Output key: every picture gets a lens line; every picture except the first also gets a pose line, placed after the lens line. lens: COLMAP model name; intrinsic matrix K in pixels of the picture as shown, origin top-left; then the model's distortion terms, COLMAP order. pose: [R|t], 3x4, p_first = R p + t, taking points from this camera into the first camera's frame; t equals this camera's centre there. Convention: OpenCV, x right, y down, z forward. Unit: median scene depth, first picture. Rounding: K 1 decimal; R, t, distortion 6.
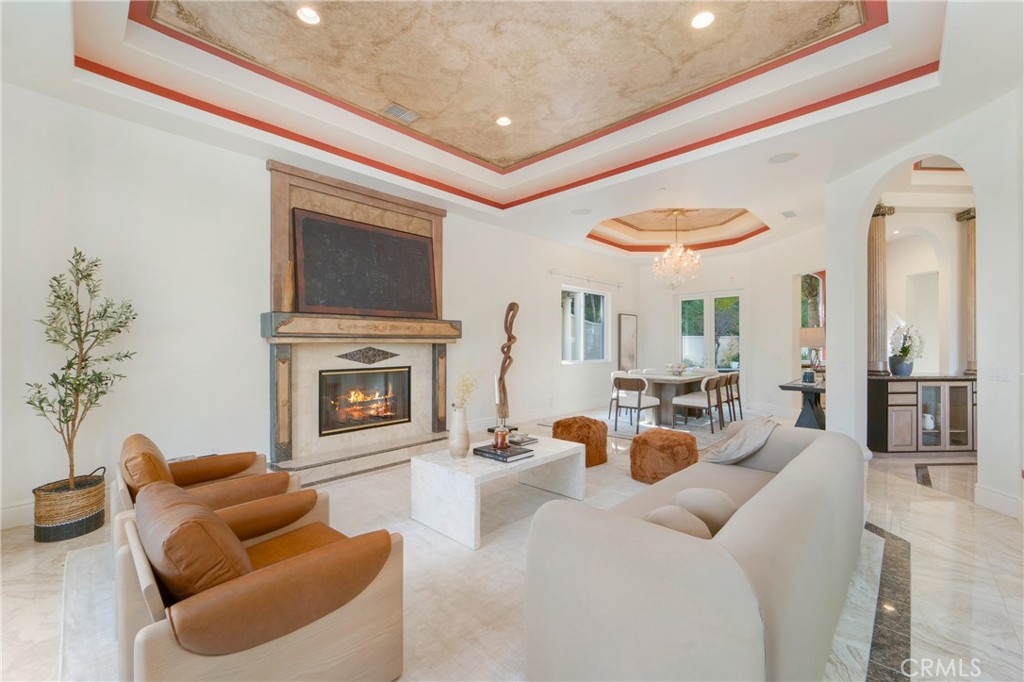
lens RADIAL K [[410.9, 0, 512.0], [0, 410.9, 341.0], [0, 0, 1]] dist [-0.023068, -0.000040]
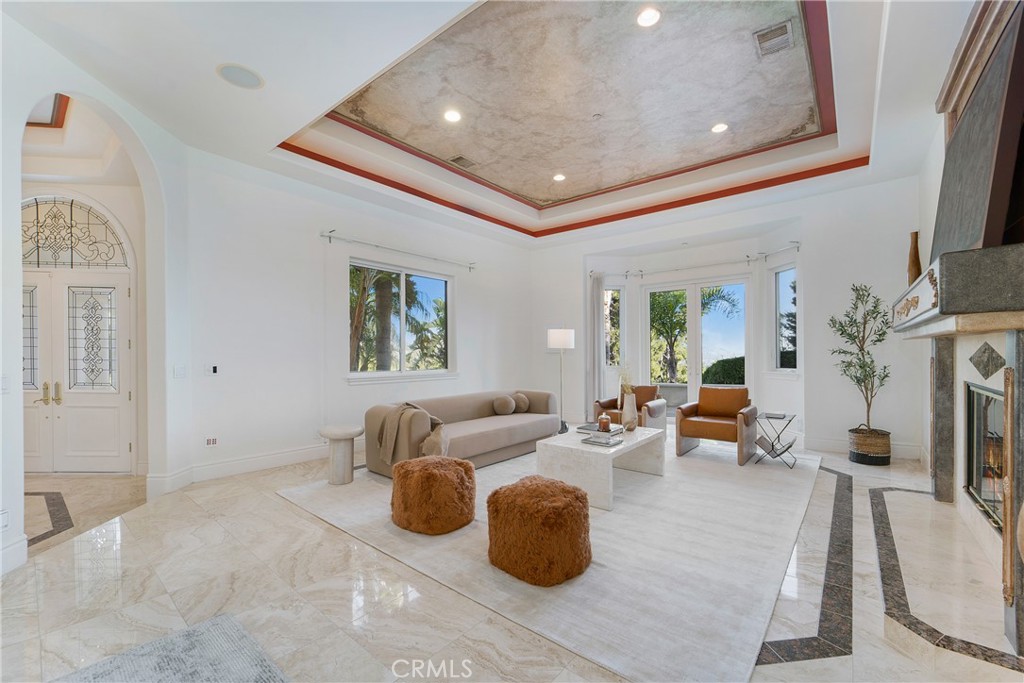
lens RADIAL K [[411.5, 0, 504.7], [0, 411.5, 337.2], [0, 0, 1]] dist [-0.012005, 0.000074]
pose [[-0.998017, -0.019981, -0.059685, 0.172409], [-0.018573, 0.999538, -0.024056, 0.001863], [0.060138, -0.022900, -0.997927, 1.153511]]
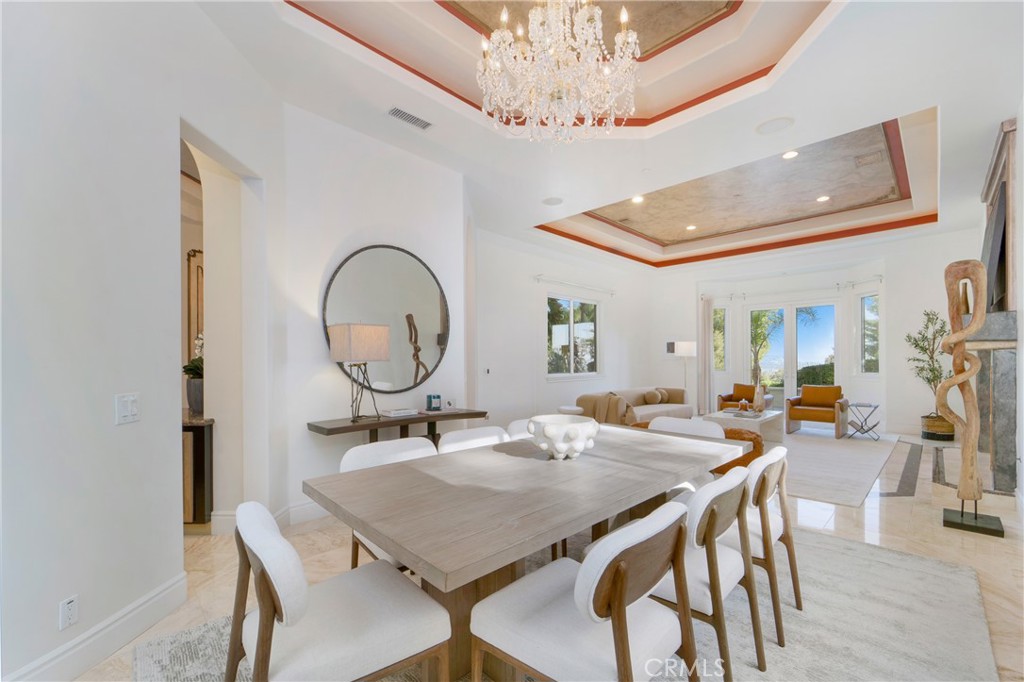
lens RADIAL K [[412.5, 0, 514.2], [0, 412.5, 344.3], [0, 0, 1]] dist [-0.055634, 0.024886]
pose [[-0.999108, -0.022138, 0.035962, 0.481468], [-0.022828, 0.999561, -0.018897, 0.003106], [-0.035528, -0.019701, -0.999174, 1.481859]]
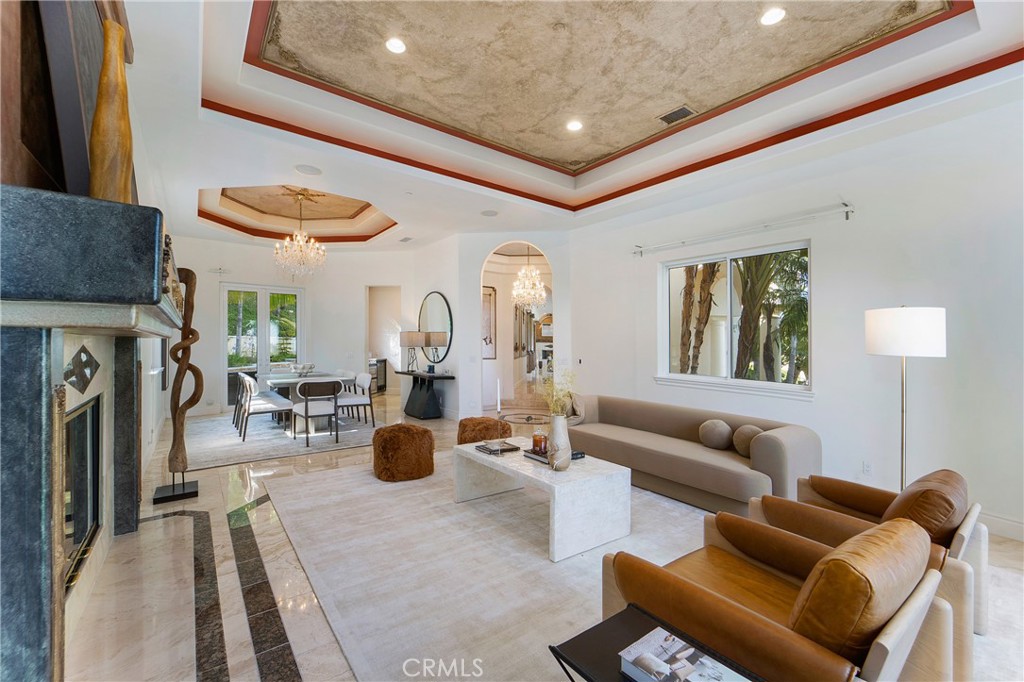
lens RADIAL K [[410.9, 0, 512.0], [0, 410.9, 341.0], [0, 0, 1]] dist [-0.023068, -0.000040]
pose [[0.143825, -0.005252, 0.989589, -0.512712], [-0.001446, 0.999984, 0.005518, -0.000526], [-0.989602, -0.002225, 0.143815, 0.481361]]
